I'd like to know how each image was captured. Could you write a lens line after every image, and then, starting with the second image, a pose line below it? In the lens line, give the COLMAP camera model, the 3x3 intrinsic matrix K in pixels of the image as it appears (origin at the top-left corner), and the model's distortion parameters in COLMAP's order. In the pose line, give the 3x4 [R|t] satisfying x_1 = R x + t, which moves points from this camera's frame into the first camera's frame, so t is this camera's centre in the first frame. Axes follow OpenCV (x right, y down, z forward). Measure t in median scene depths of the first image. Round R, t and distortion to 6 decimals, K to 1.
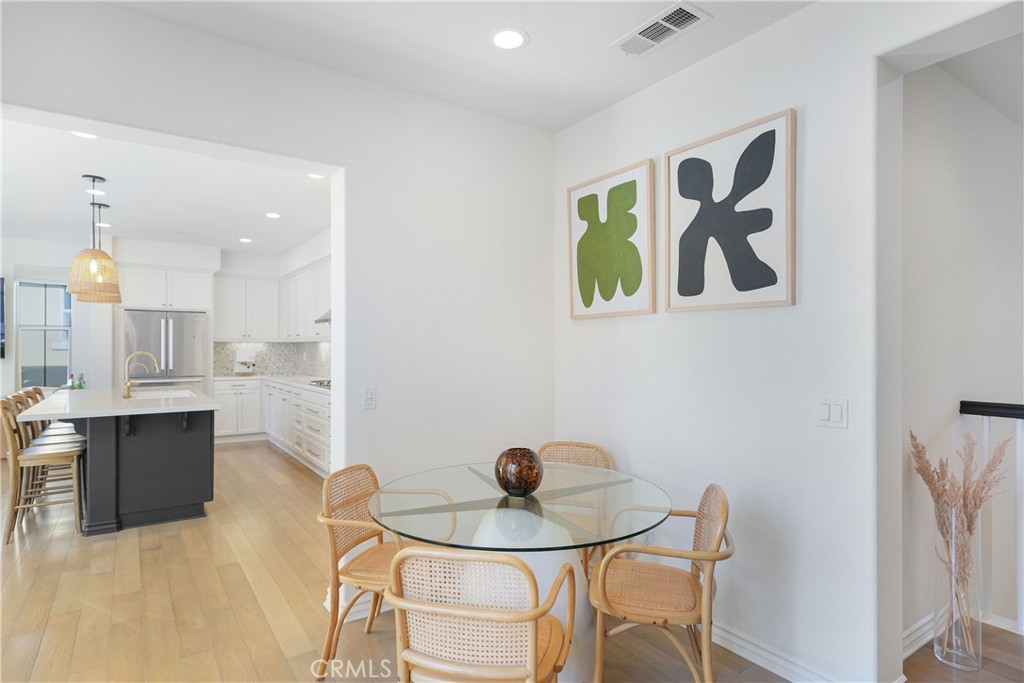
lens RADIAL K [[544.3, 0, 496.2], [0, 544.3, 347.6], [0, 0, 1]] dist [0.021923, -0.000287]
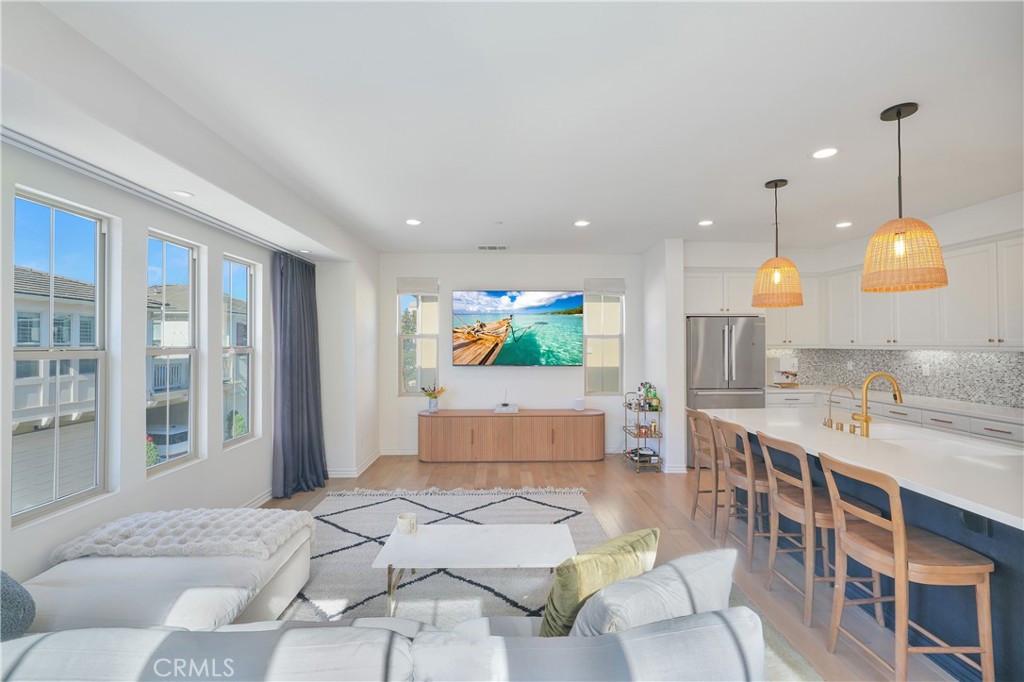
lens RADIAL K [[436.0, 0, 512.0], [0, 436.0, 341.0], [0, 0, 1]] dist [-0.020416, 0.009287]
pose [[0.837908, -0.005951, -0.545779, -0.508104], [0.001698, 0.999964, -0.008295, -0.020222], [0.545809, 0.006024, 0.837888, 0.195303]]
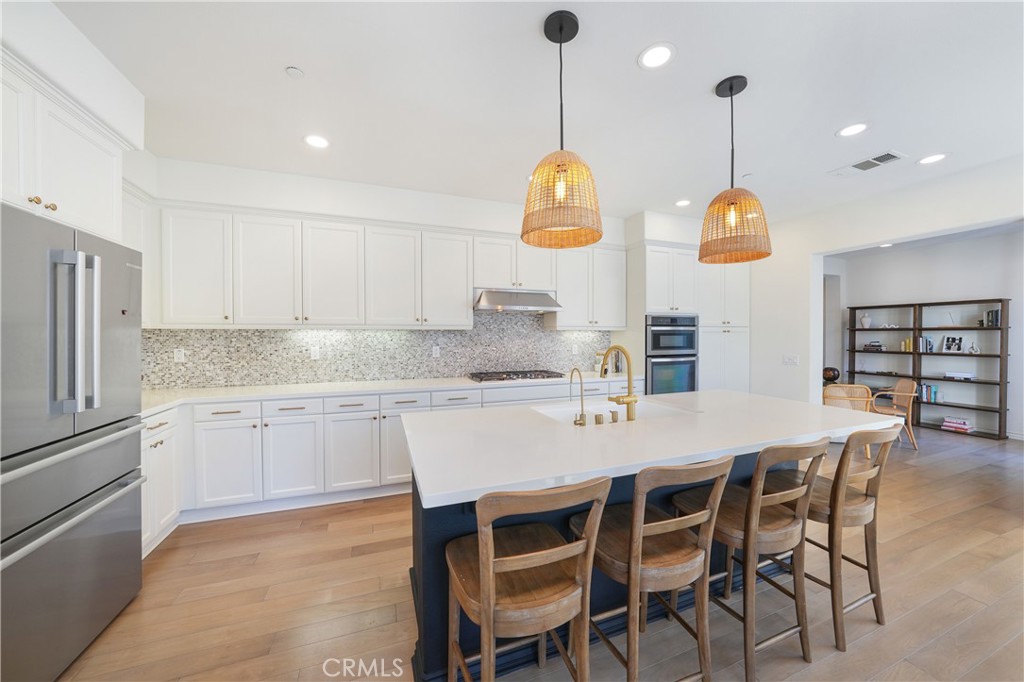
lens RADIAL K [[359.7, 0, 494.1], [0, 359.7, 339.5], [0, 0, 1]] dist [-0.025138, 0.000314]
pose [[0.247448, -0.017508, 0.968743, -0.736071], [0.001606, 0.999843, 0.017660, -0.006738], [-0.968900, -0.002814, 0.247437, 0.726171]]
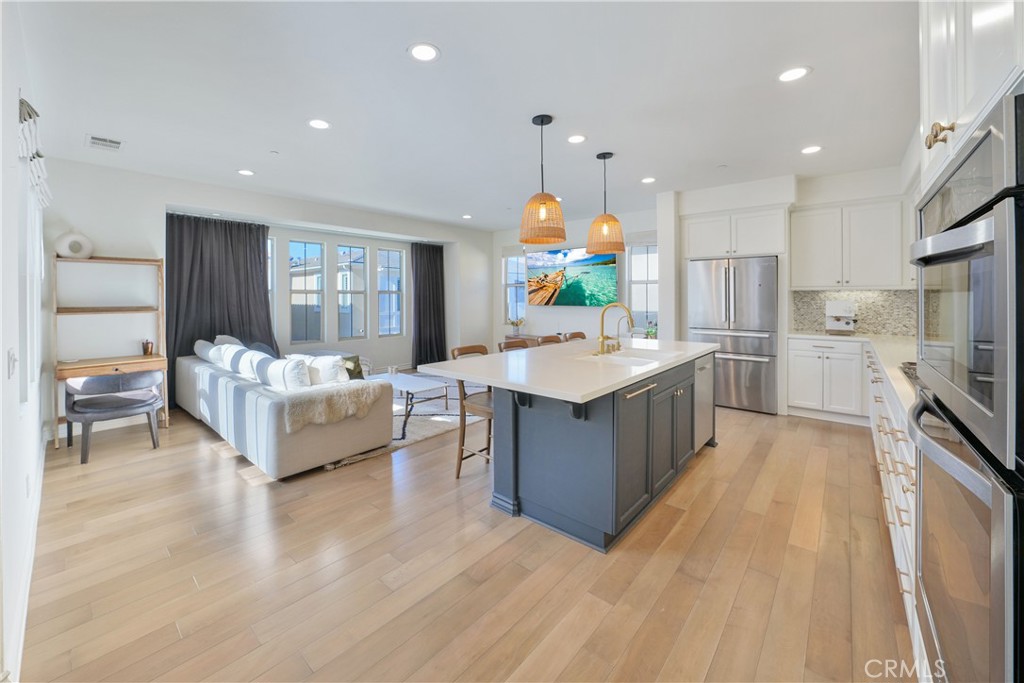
lens RADIAL K [[383.7, 0, 479.3], [0, 383.7, 300.0], [0, 0, 1]] dist [-0.013918, 0.000081]
pose [[0.224269, 0.006104, -0.974508, -0.069773], [0.002930, 0.999972, 0.006938, -0.001960], [0.974523, -0.004411, 0.224244, 0.450208]]
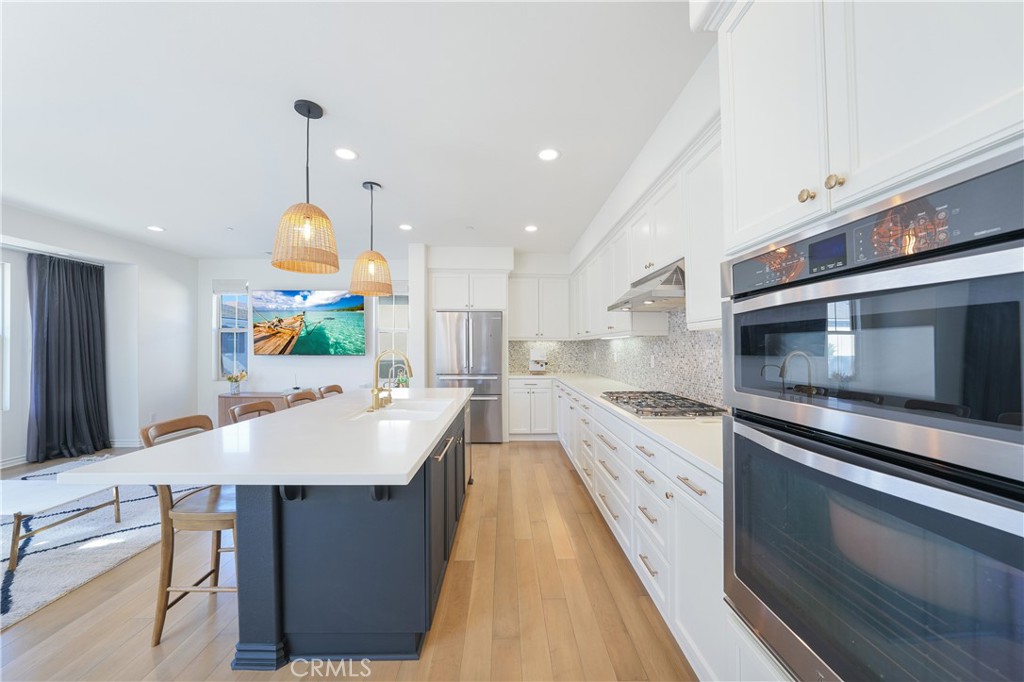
lens RADIAL K [[369.4, 0, 492.6], [0, 369.4, 346.9], [0, 0, 1]] dist [-0.007101, 0.000498]
pose [[0.820742, -0.001227, -0.571298, -0.159457], [0.000518, 0.999999, -0.001404, 0.002304], [0.571299, 0.000857, 0.820742, 0.449313]]
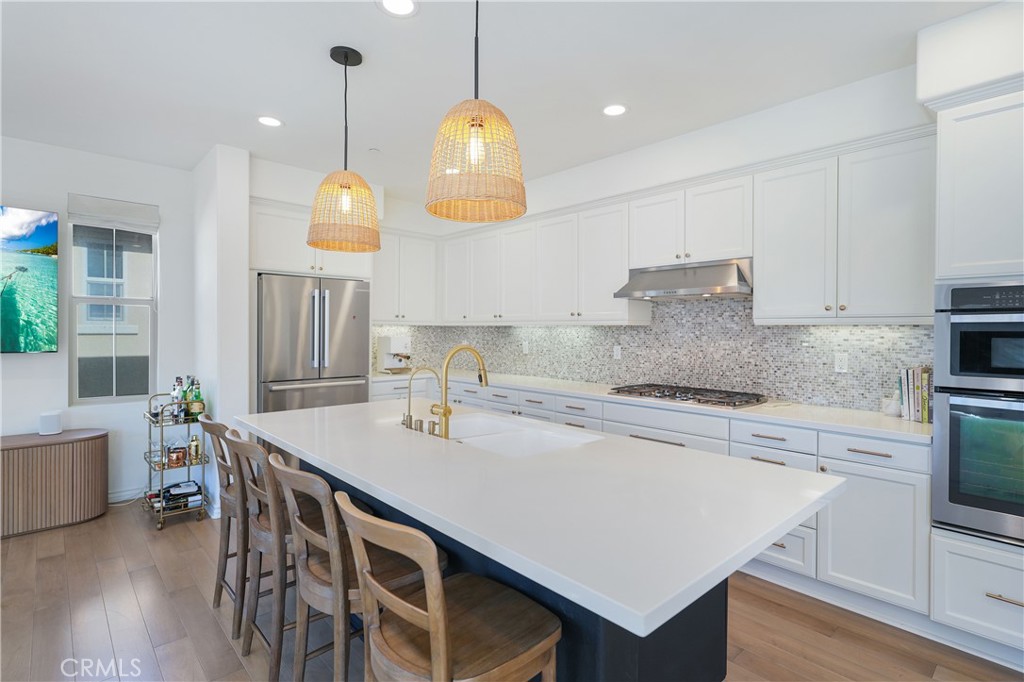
lens RADIAL K [[515.7, 0, 512.0], [0, 515.7, 341.0], [0, 0, 1]] dist [0.013075, -0.001253]
pose [[0.990660, 0.003547, 0.136307, -0.458842], [-0.006310, 0.999783, 0.019847, -0.004524], [-0.136207, -0.020522, 0.990468, 0.362881]]
